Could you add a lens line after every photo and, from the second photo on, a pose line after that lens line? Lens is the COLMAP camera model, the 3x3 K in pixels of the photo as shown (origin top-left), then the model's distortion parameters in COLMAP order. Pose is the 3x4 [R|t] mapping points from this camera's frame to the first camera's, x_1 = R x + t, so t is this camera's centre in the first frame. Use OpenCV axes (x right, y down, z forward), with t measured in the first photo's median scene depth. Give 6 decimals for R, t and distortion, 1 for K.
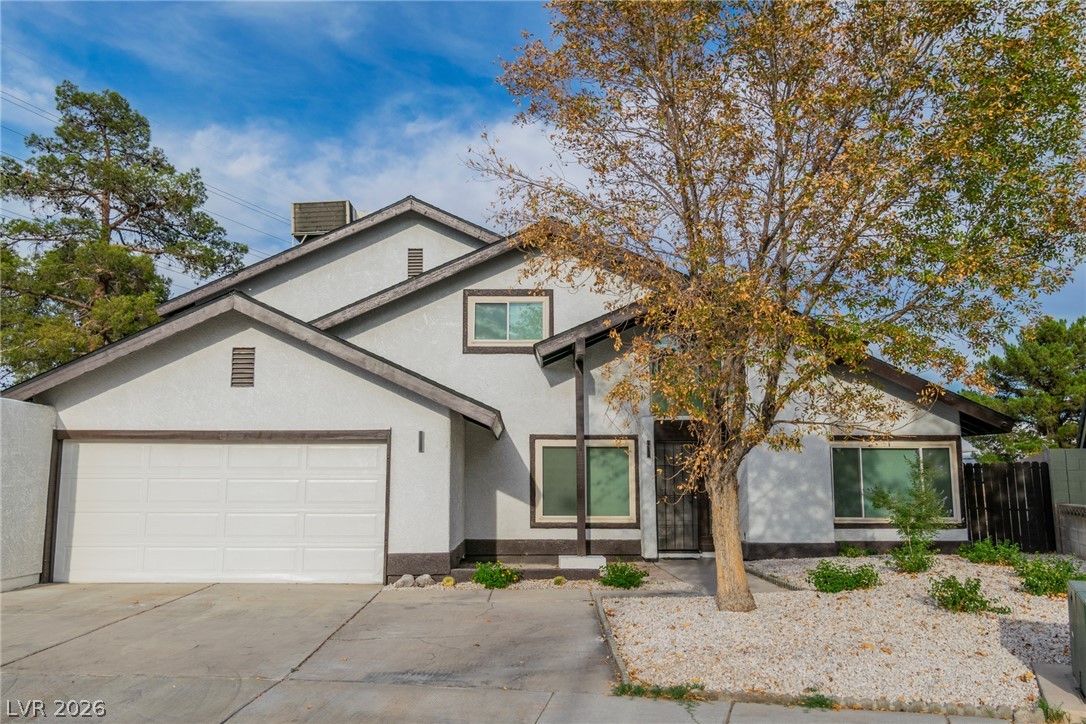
lens RADIAL K [[931.1, 0, 545.5], [0, 931.1, 375.7], [0, 0, 1]] dist [-0.002104, 0.004331]
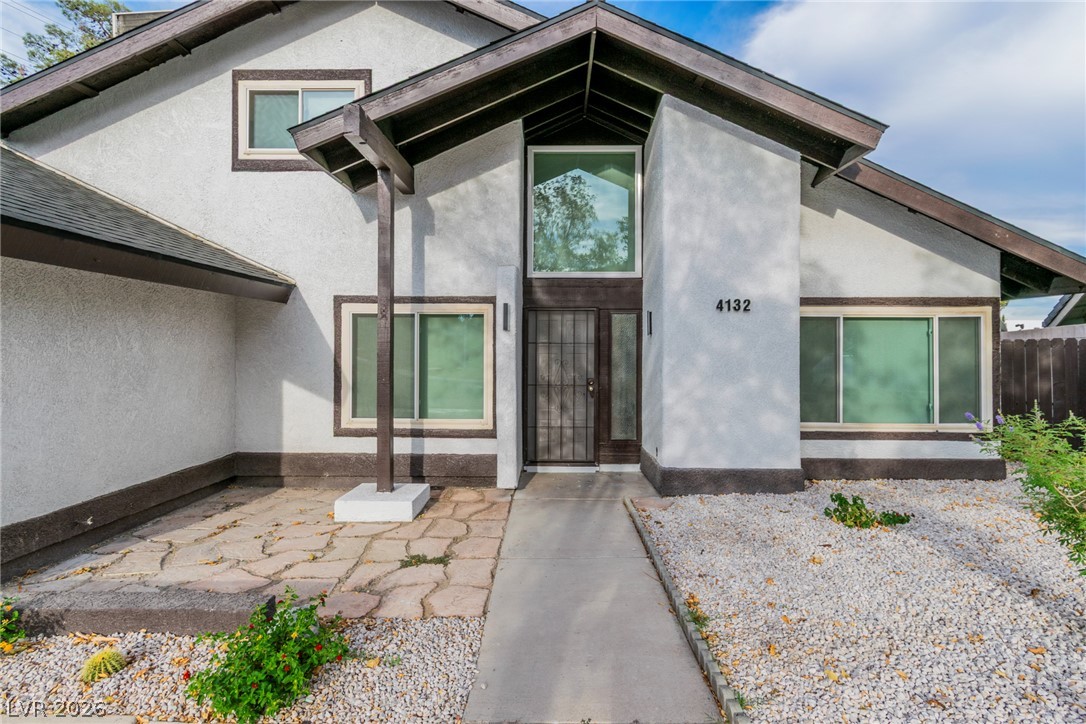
lens RADIAL K [[521.1, 0, 571.6], [0, 521.1, 344.8], [0, 0, 1]] dist [0.021342, 0.000067]
pose [[0.999862, 0.003930, -0.016144, 0.158431], [-0.001878, 0.992129, 0.125204, 0.051251], [0.016509, -0.125156, 0.992000, 0.638486]]
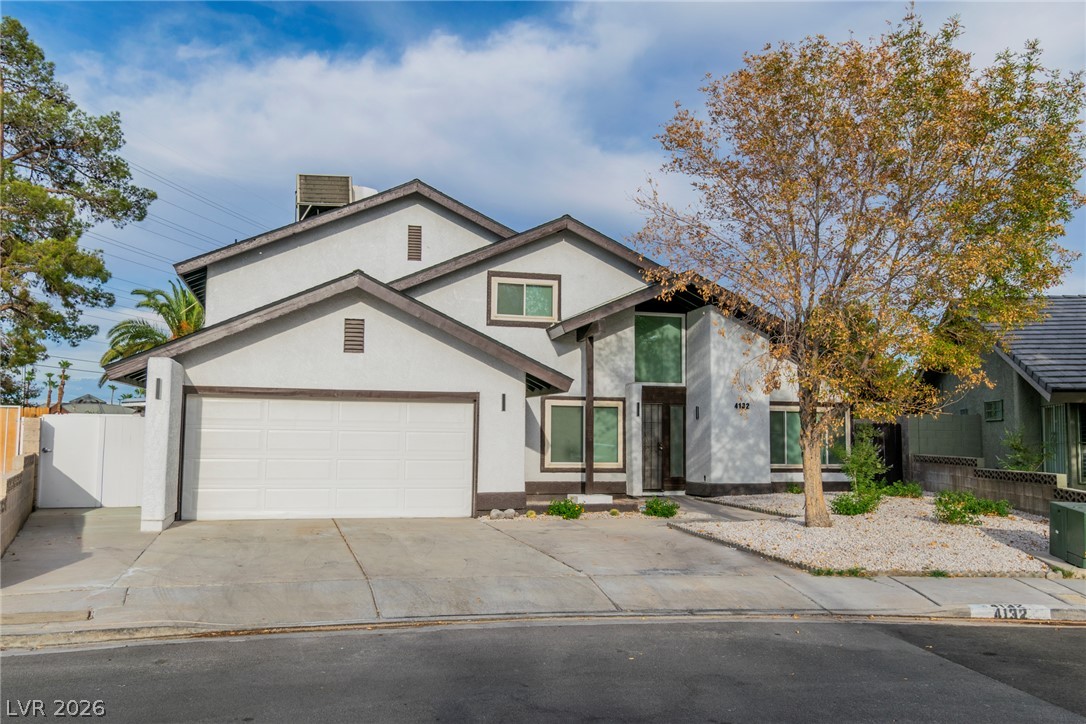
lens RADIAL K [[931.1, 0, 545.5], [0, 931.1, 375.7], [0, 0, 1]] dist [-0.002104, 0.004331]
pose [[0.959342, 0.027946, 0.280858, -0.355236], [-0.044002, 0.997728, 0.051024, -0.024184], [-0.278794, -0.061308, 0.958392, -0.157891]]
